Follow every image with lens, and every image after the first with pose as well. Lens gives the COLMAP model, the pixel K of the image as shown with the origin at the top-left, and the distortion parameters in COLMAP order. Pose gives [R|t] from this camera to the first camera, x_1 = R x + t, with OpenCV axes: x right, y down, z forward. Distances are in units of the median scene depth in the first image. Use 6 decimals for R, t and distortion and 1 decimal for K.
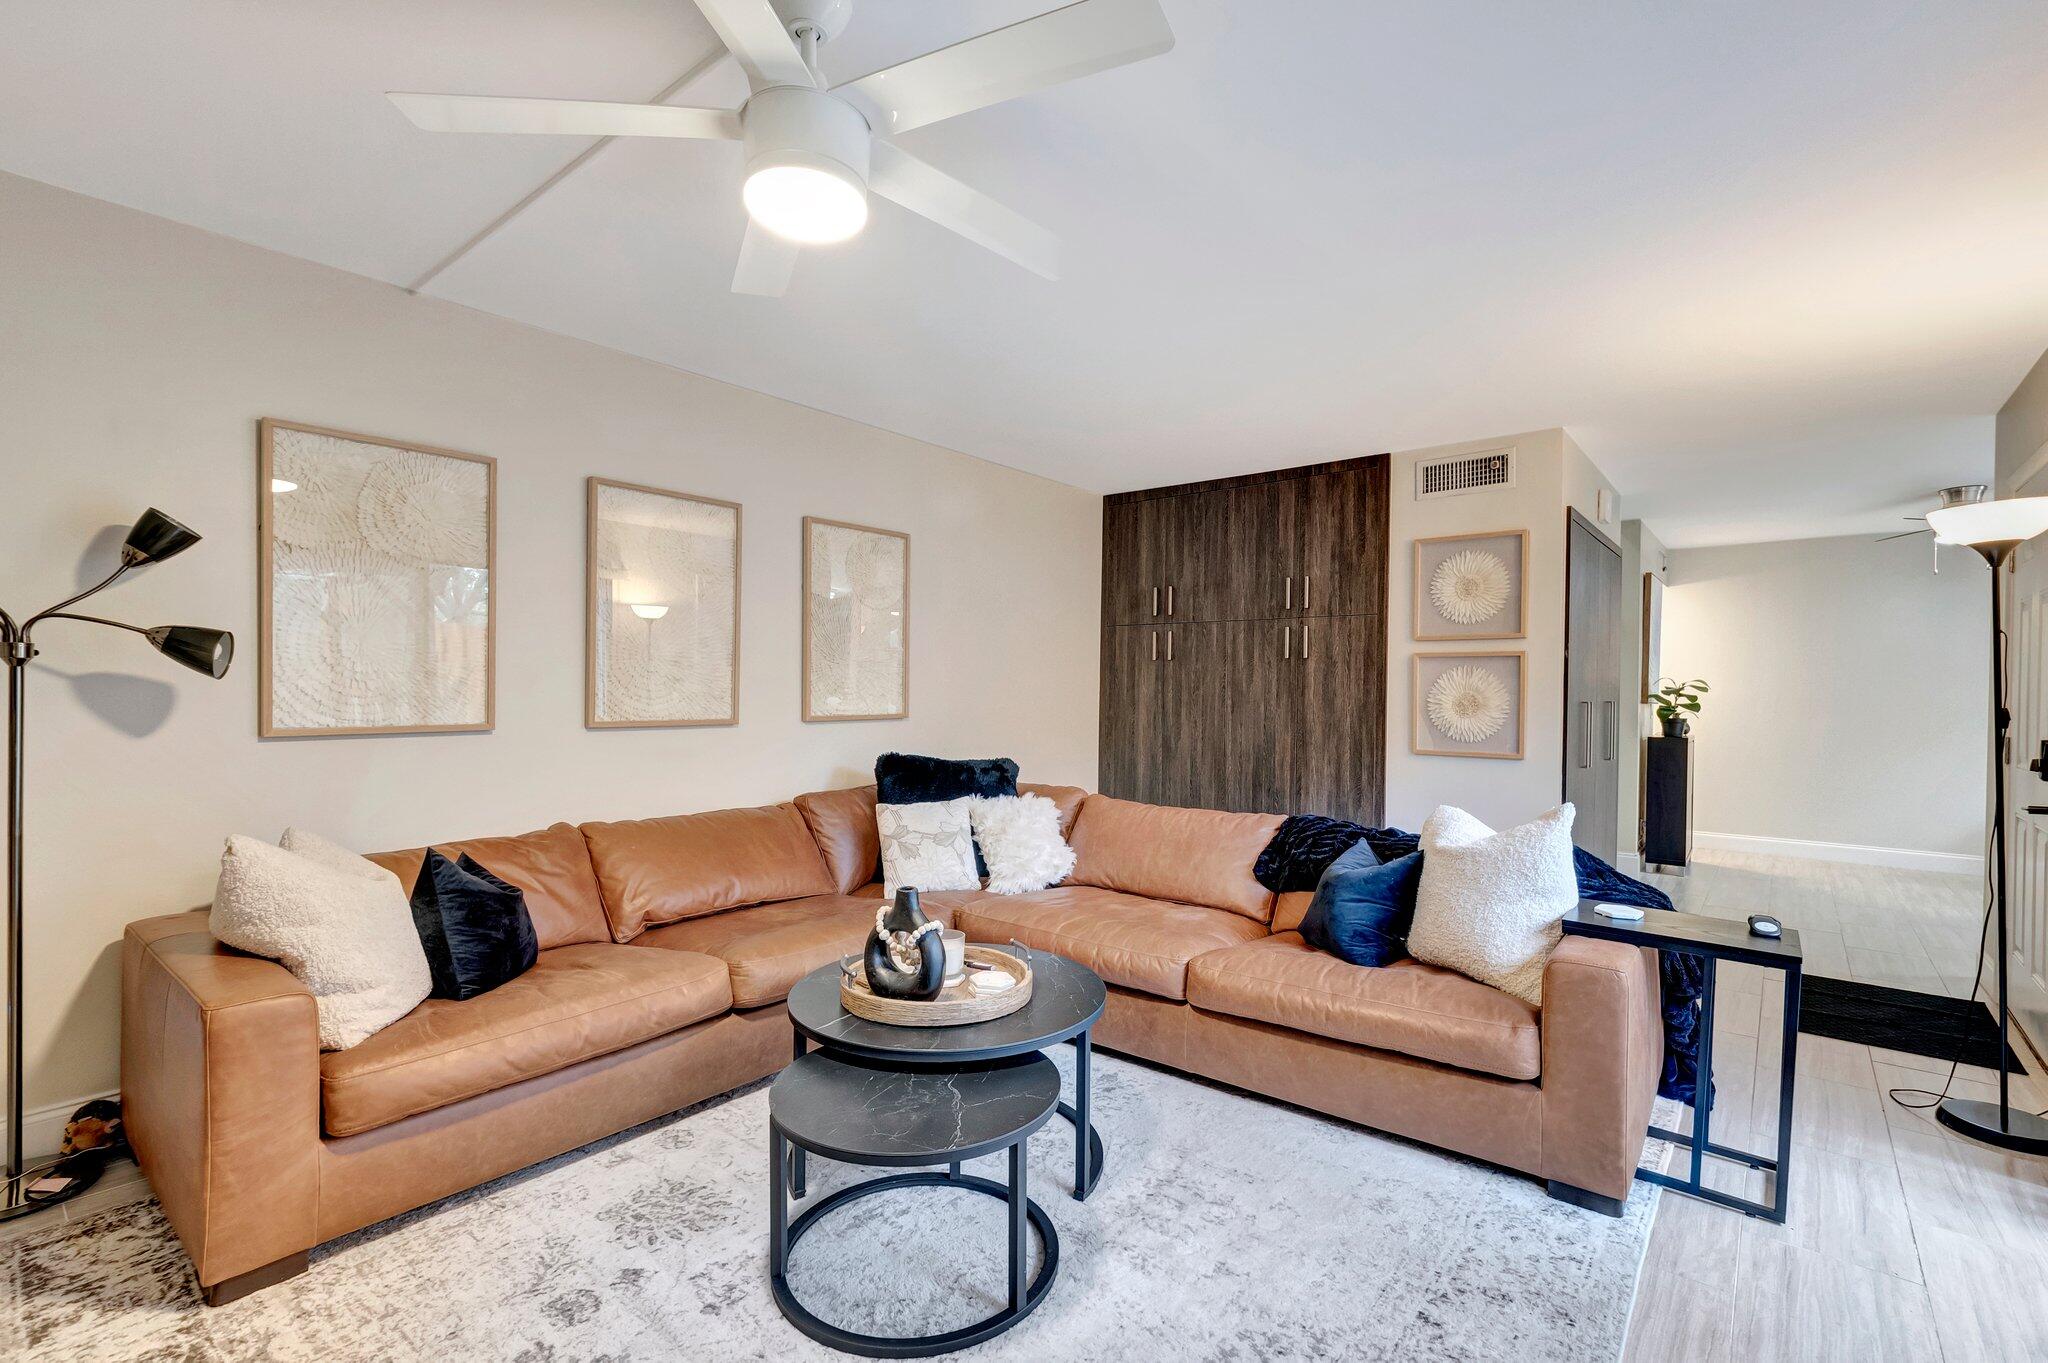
lens RADIAL K [[892.1, 0, 1038.1], [0, 892.1, 697.4], [0, 0, 1]] dist [-0.004474, -0.000258]
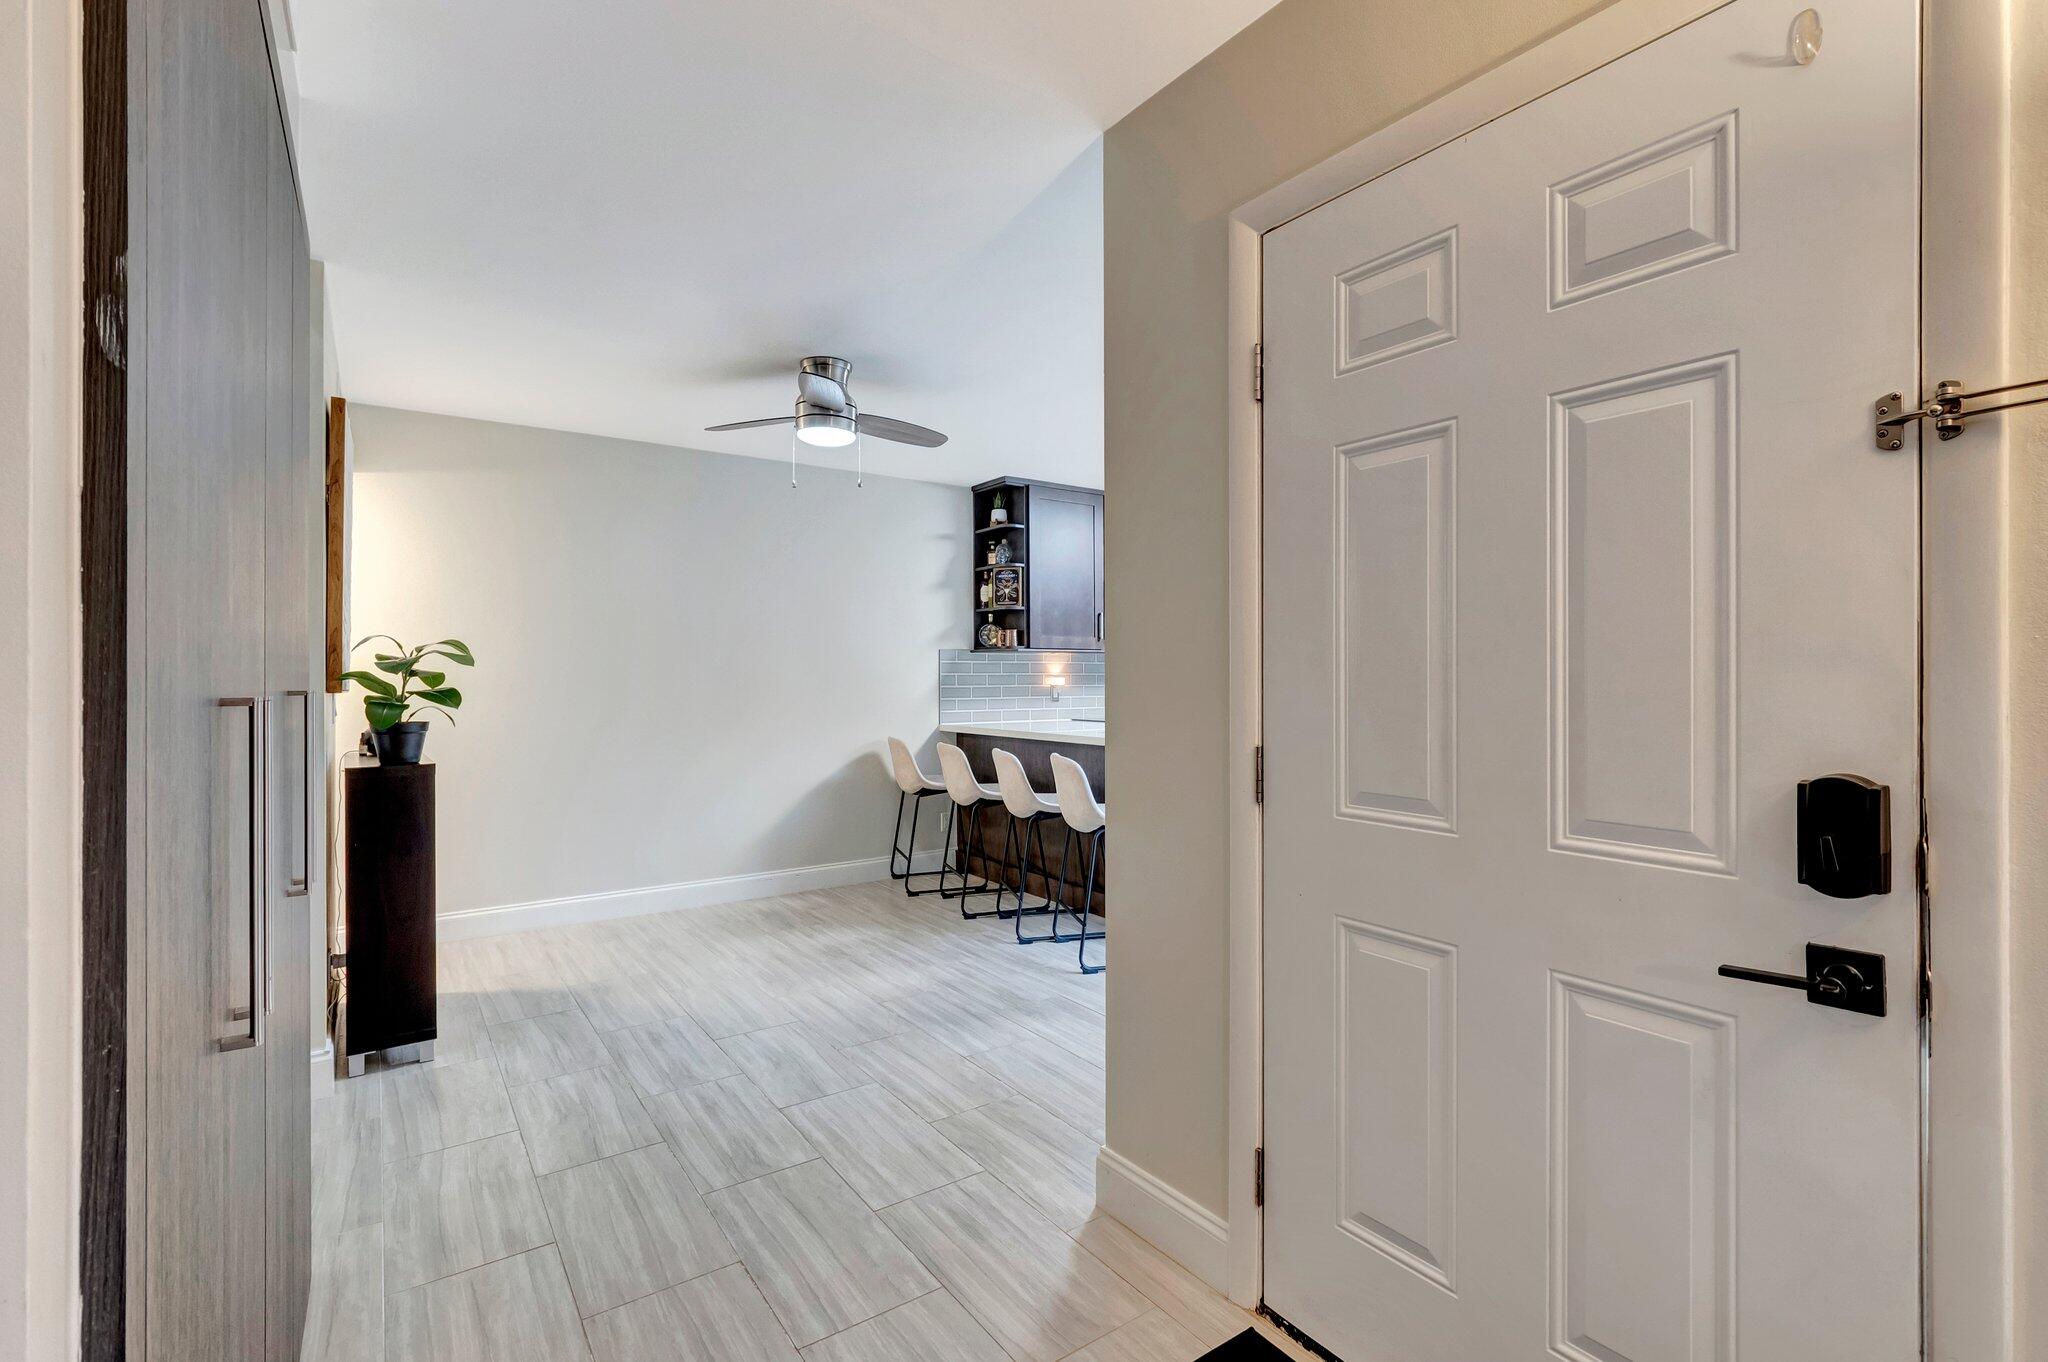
lens RADIAL K [[892.1, 0, 1037.6], [0, 892.1, 668.7], [0, 0, 1]] dist [-0.004474, -0.000258]
pose [[0.229368, -0.006590, 0.973317, 0.336663], [0.013560, 0.999902, 0.003574, -0.001924], [-0.973245, 0.012378, 0.229435, 0.566818]]
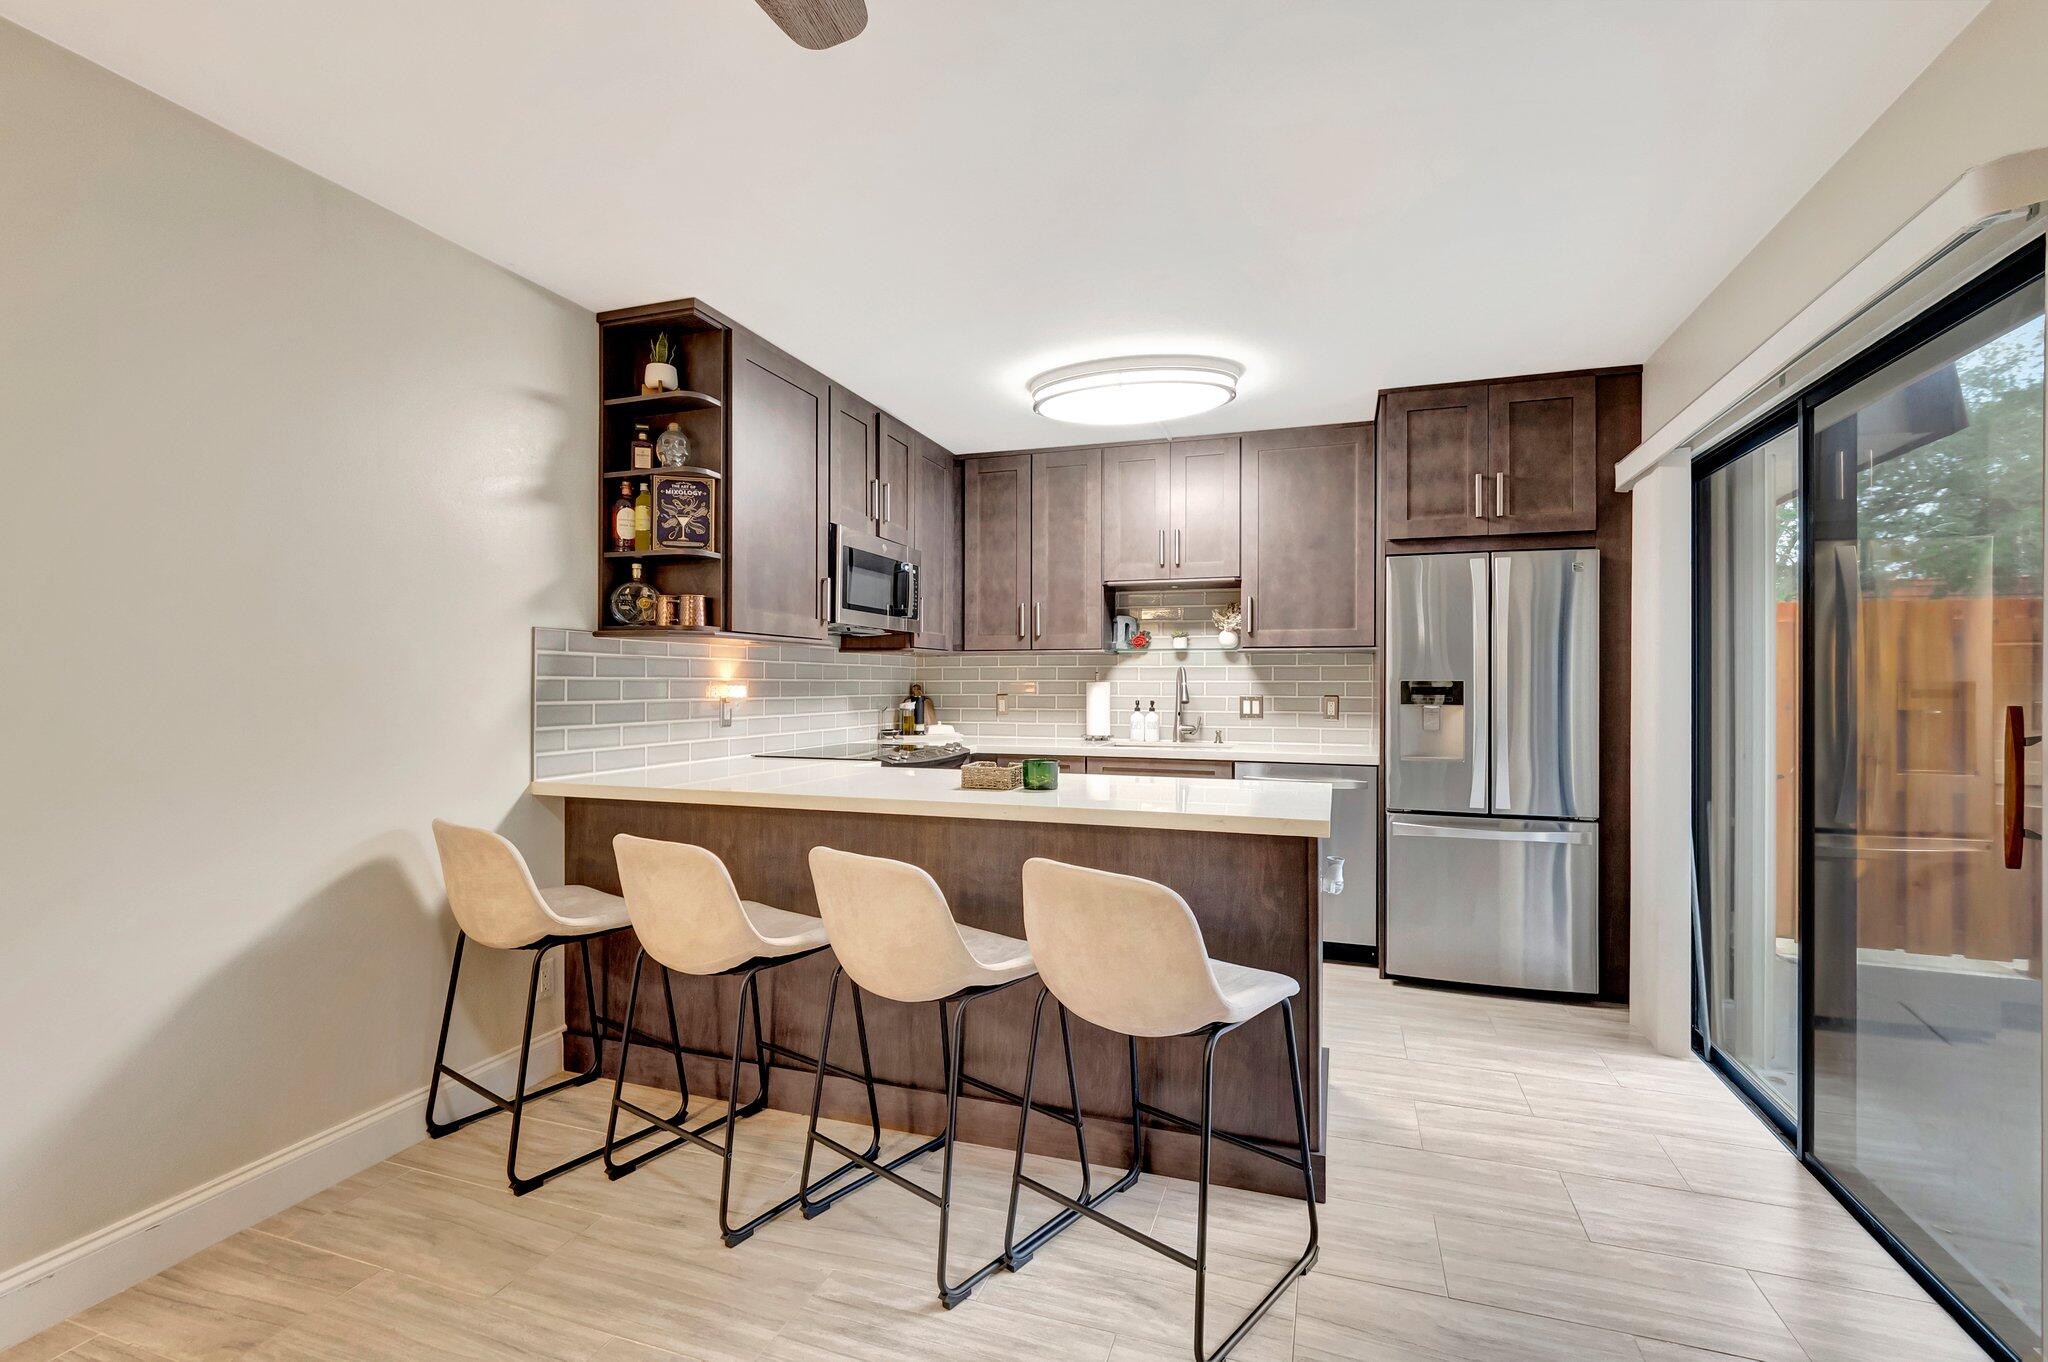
lens RADIAL K [[892.1, 0, 1033.4], [0, 892.1, 678.6], [0, 0, 1]] dist [-0.004474, -0.000258]
pose [[-0.378294, -0.010990, 0.925620, 0.712172], [-0.002268, 0.999938, 0.010946, 0.000668], [-0.925683, 0.002042, -0.378295, 0.819977]]
